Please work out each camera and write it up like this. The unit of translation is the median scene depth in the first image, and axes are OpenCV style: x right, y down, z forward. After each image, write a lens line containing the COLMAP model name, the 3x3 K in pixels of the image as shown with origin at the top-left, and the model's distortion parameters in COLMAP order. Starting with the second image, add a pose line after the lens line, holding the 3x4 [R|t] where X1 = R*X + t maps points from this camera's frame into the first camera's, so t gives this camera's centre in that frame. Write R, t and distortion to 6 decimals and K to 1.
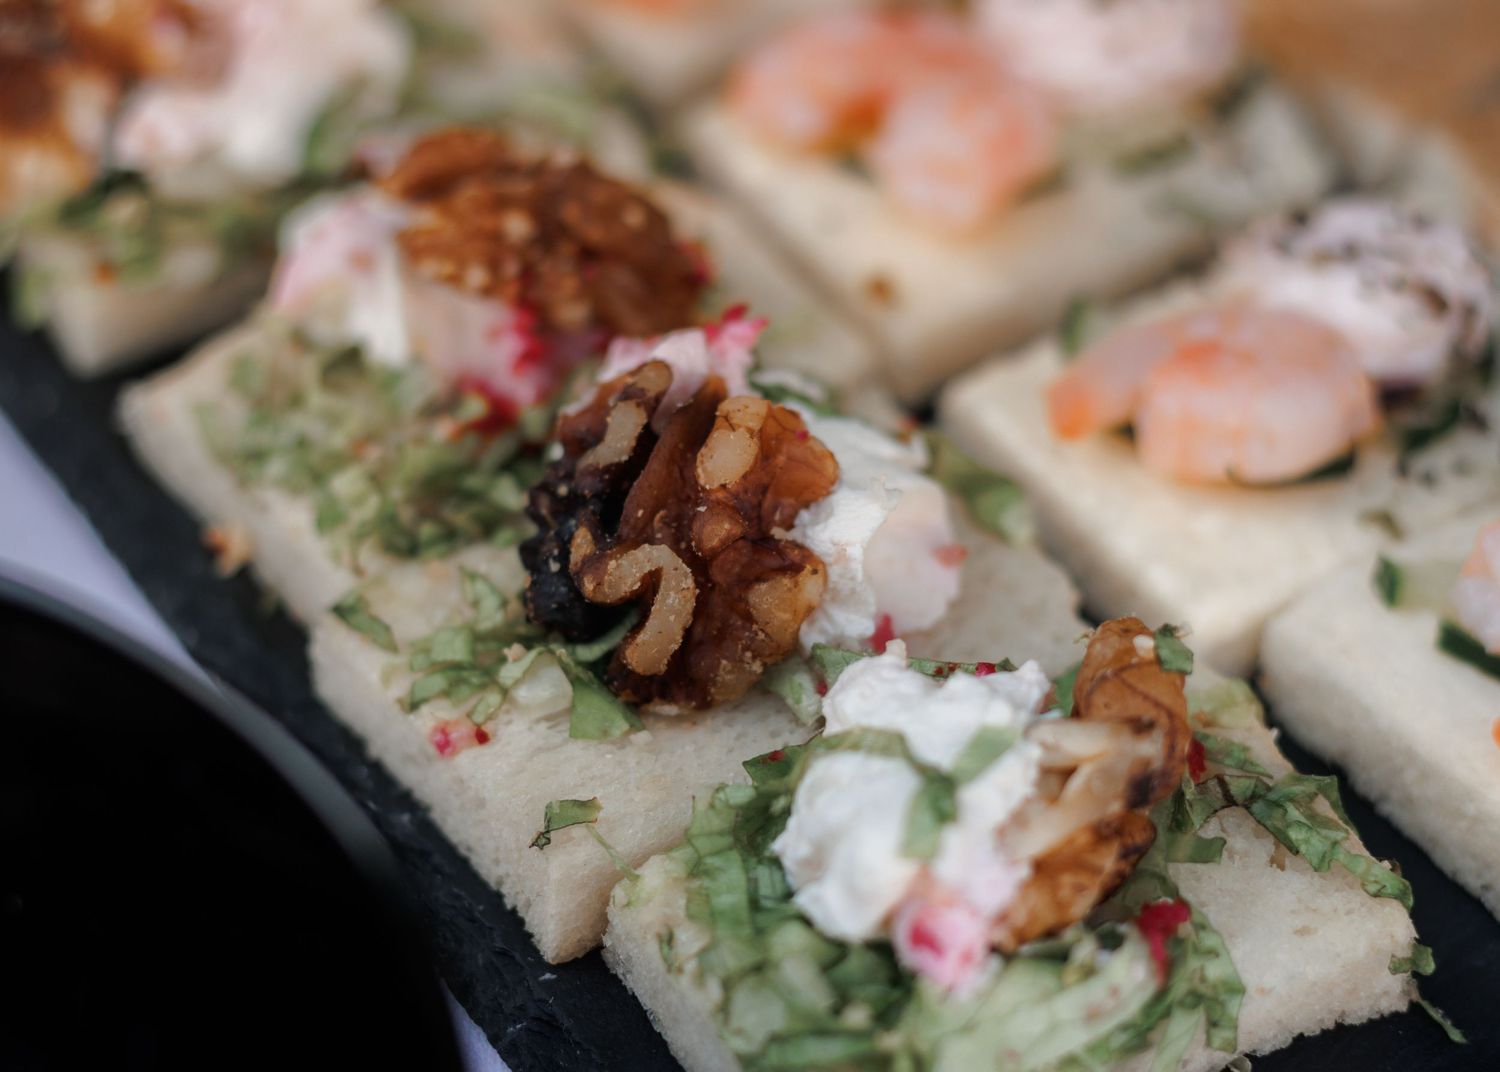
lens RADIAL K [[4301.4, 0, 750.0], [0, 4301.4, 536.0], [0, 0, 1]] dist [0.043749, 0.061283]
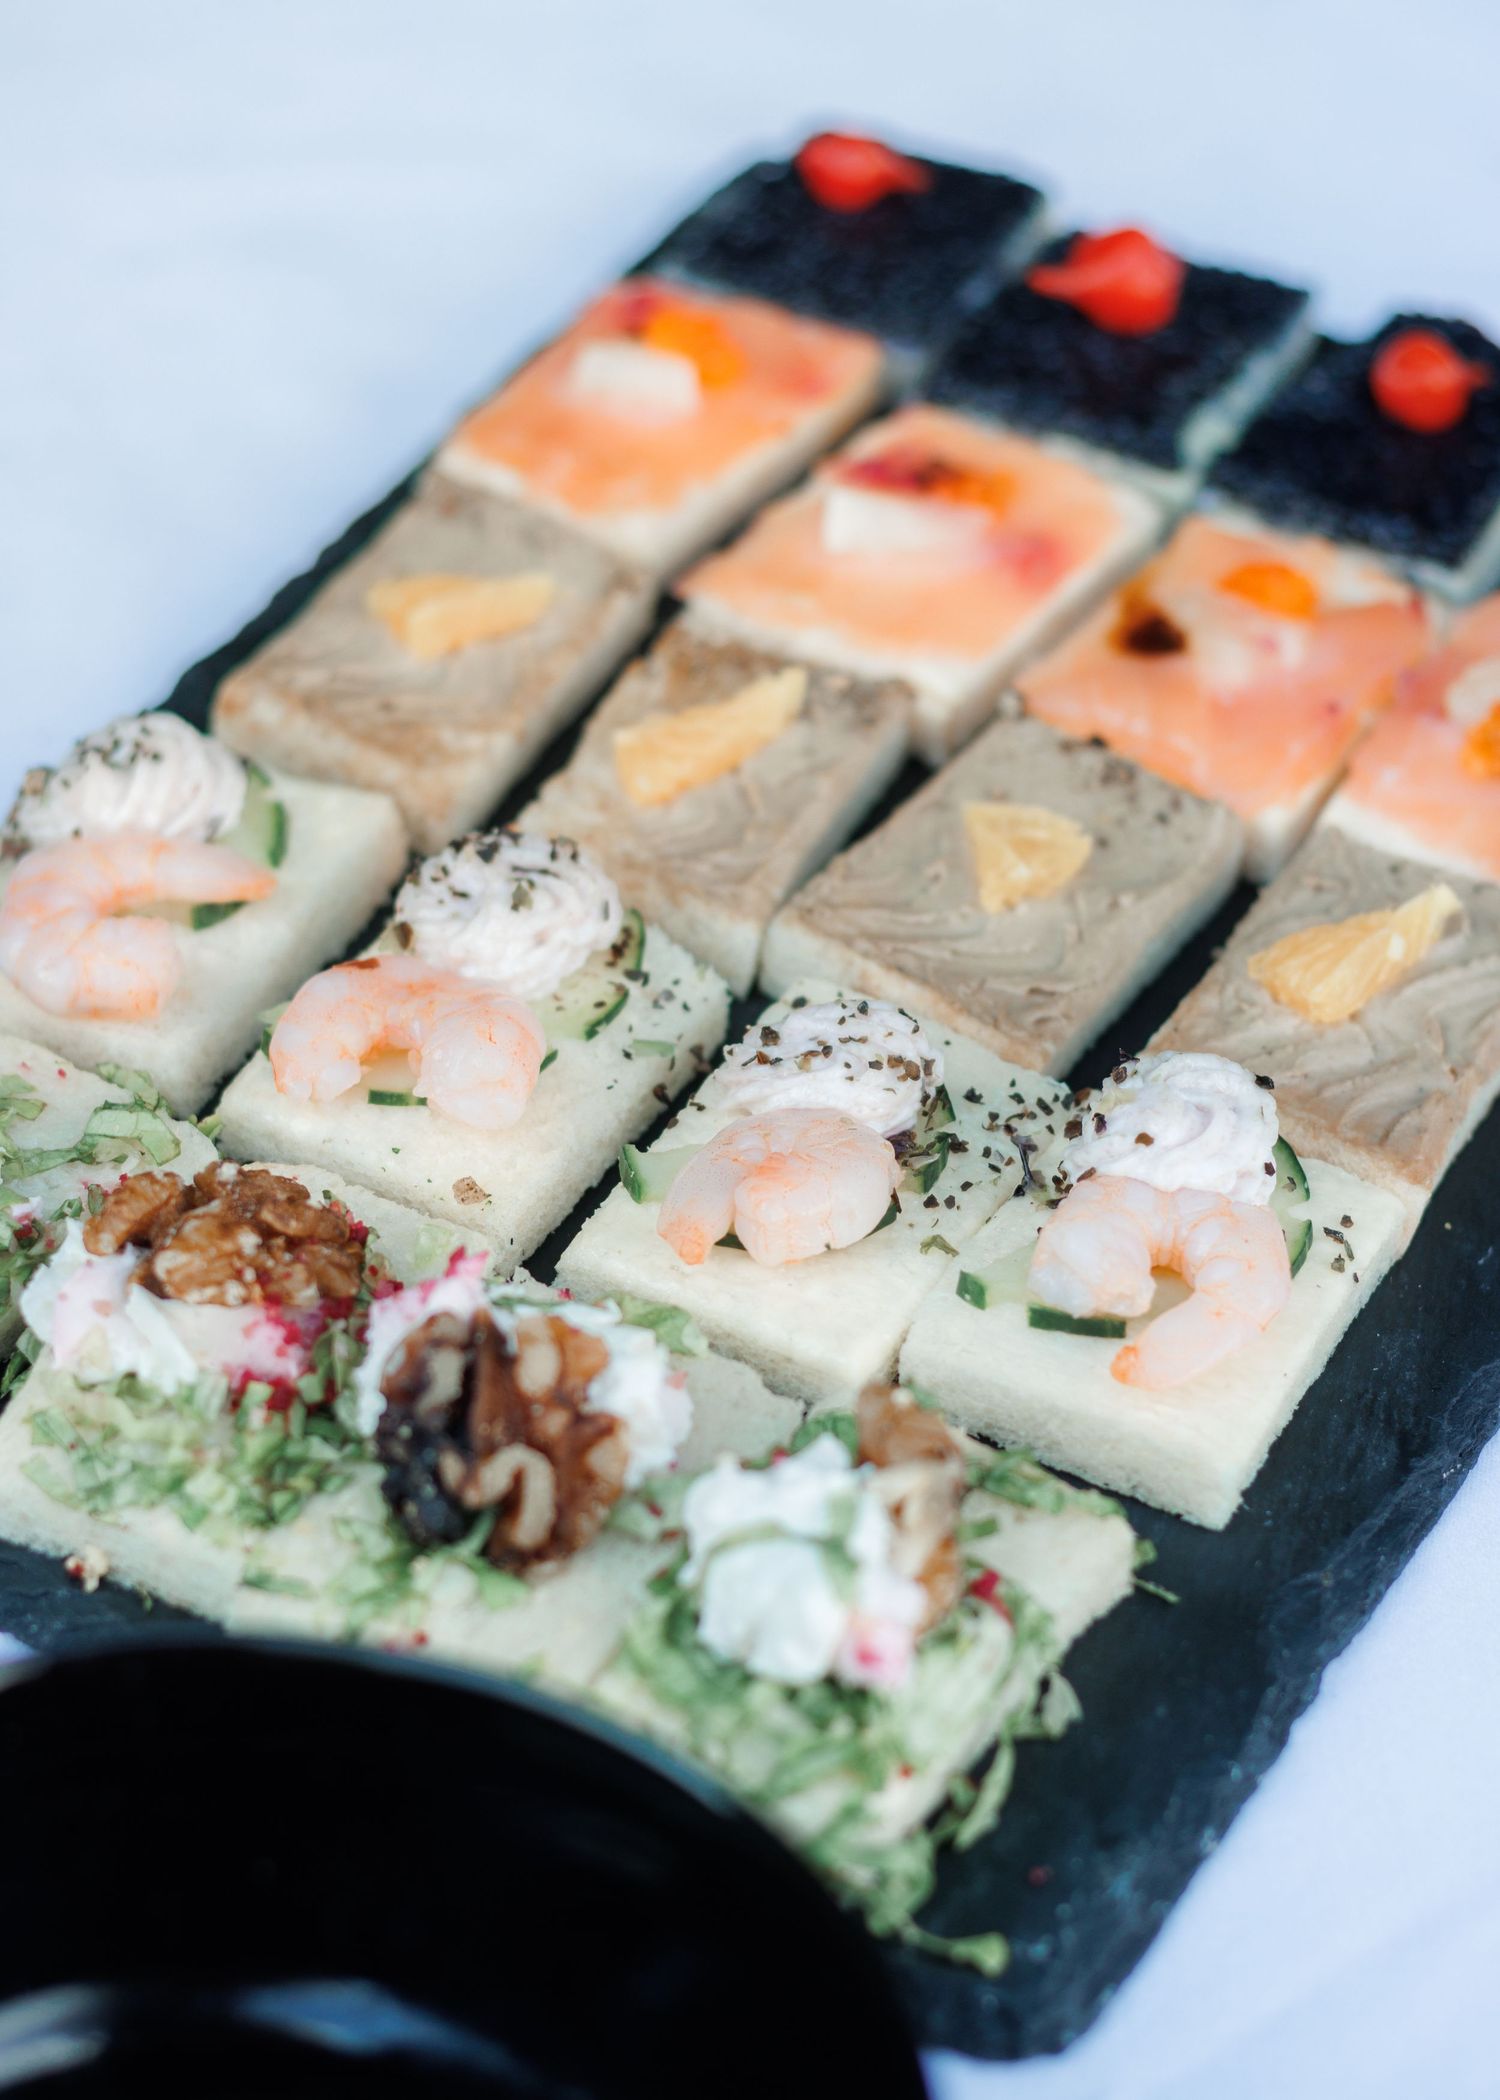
lens RADIAL K [[6021.9, 0, 750.0], [0, 6021.9, 1050.0], [0, 0, 1]] dist [0.043749, 0.061283]
pose [[0.875485, -0.306086, 0.373949, -0.587012], [0.303444, 0.950452, 0.067548, -0.207986], [-0.376096, 0.054335, 0.924986, -0.684352]]
